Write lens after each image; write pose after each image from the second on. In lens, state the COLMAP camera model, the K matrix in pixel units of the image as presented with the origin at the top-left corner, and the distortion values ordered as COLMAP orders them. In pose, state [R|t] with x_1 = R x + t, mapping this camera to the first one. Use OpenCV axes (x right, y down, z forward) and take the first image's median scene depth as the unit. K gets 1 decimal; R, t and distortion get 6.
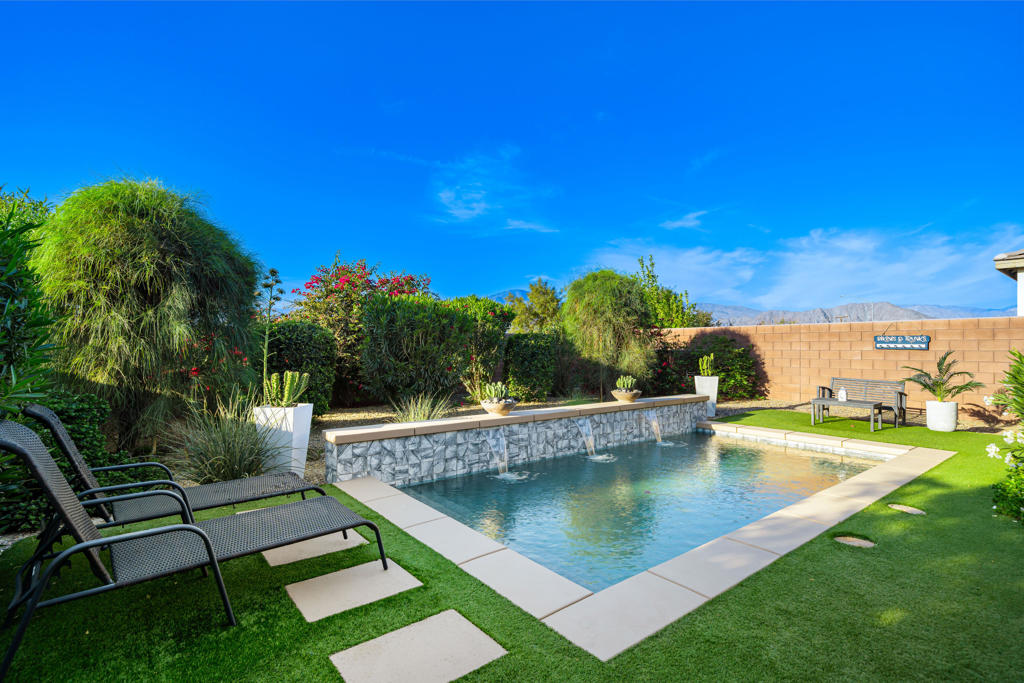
lens RADIAL K [[482.2, 0, 512.0], [0, 482.2, 341.5], [0, 0, 1]] dist [0.002359, -0.000006]
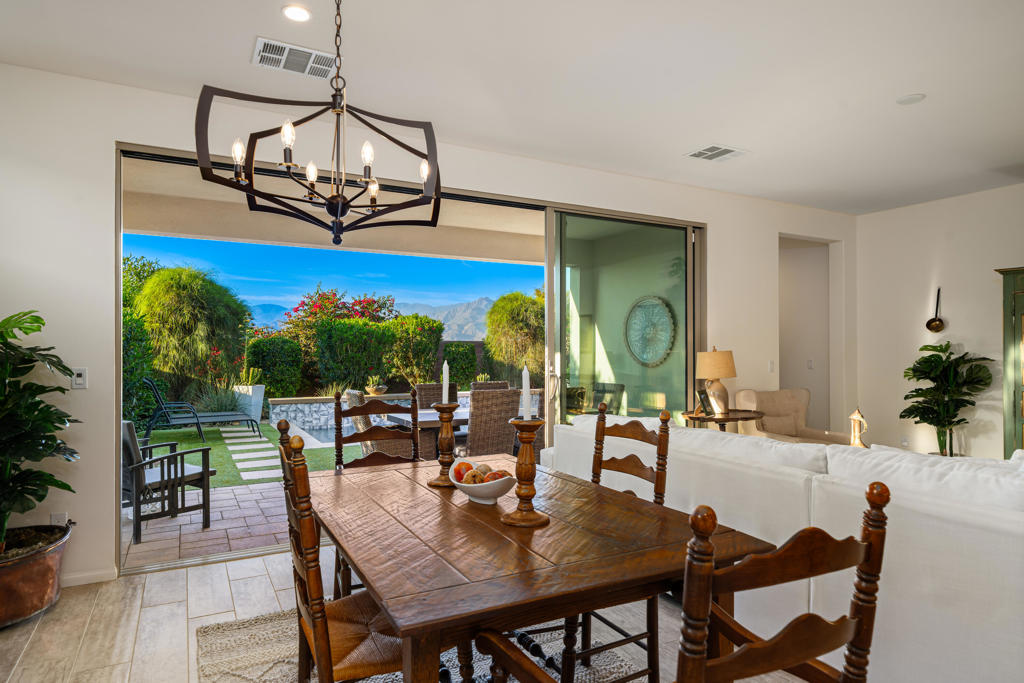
lens RADIAL K [[581.8, 0, 512.0], [0, 581.8, 341.5], [0, 0, 1]] dist [0.003107, 0.000301]
pose [[0.987454, -0.002493, -0.157889, 0.772622], [0.002741, 0.999995, 0.001355, -0.036505], [0.157885, -0.001771, 0.987456, -0.943376]]
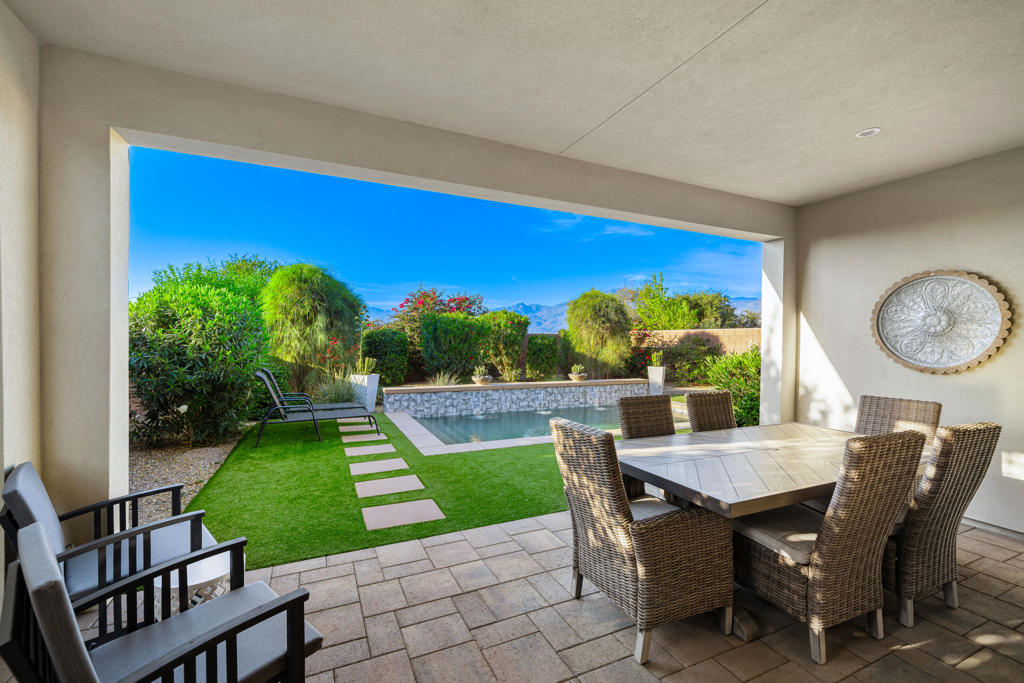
lens RADIAL K [[419.0, 0, 512.0], [0, 419.0, 341.5], [0, 0, 1]] dist [-0.000430, 0.000000]
pose [[0.973291, 0.009359, -0.229384, 0.435520], [-0.005410, 0.999826, 0.017841, -0.033666], [0.229511, -0.016124, 0.973173, -0.468094]]
